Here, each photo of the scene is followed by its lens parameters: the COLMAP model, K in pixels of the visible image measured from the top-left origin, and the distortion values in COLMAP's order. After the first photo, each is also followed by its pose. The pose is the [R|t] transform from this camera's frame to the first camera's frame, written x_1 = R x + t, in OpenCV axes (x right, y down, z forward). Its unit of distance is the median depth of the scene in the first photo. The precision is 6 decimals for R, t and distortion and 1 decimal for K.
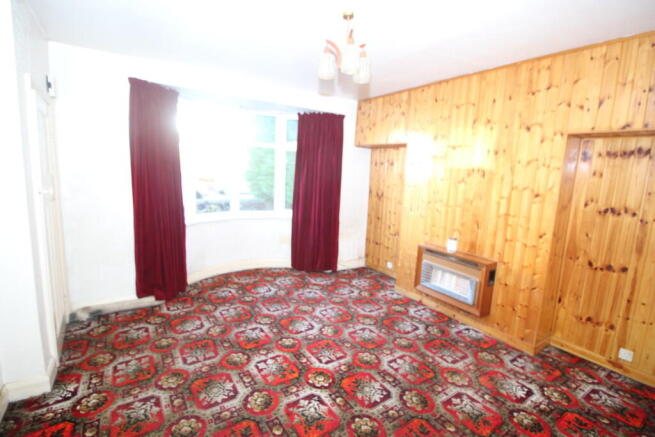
lens RADIAL K [[306.7, 0, 324.6], [0, 306.7, 217.9], [0, 0, 1]] dist [-0.011570, -0.002640]
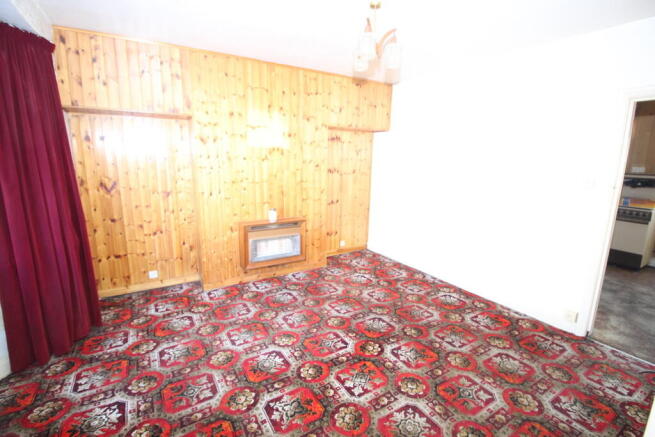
lens RADIAL K [[306.7, 0, 323.8], [0, 306.7, 218.3], [0, 0, 1]] dist [-0.011570, -0.002640]
pose [[0.032457, -0.237565, 0.970829, -0.748540], [0.143023, 0.962448, 0.230733, -0.149442], [-0.989187, 0.131362, 0.065215, 0.799602]]
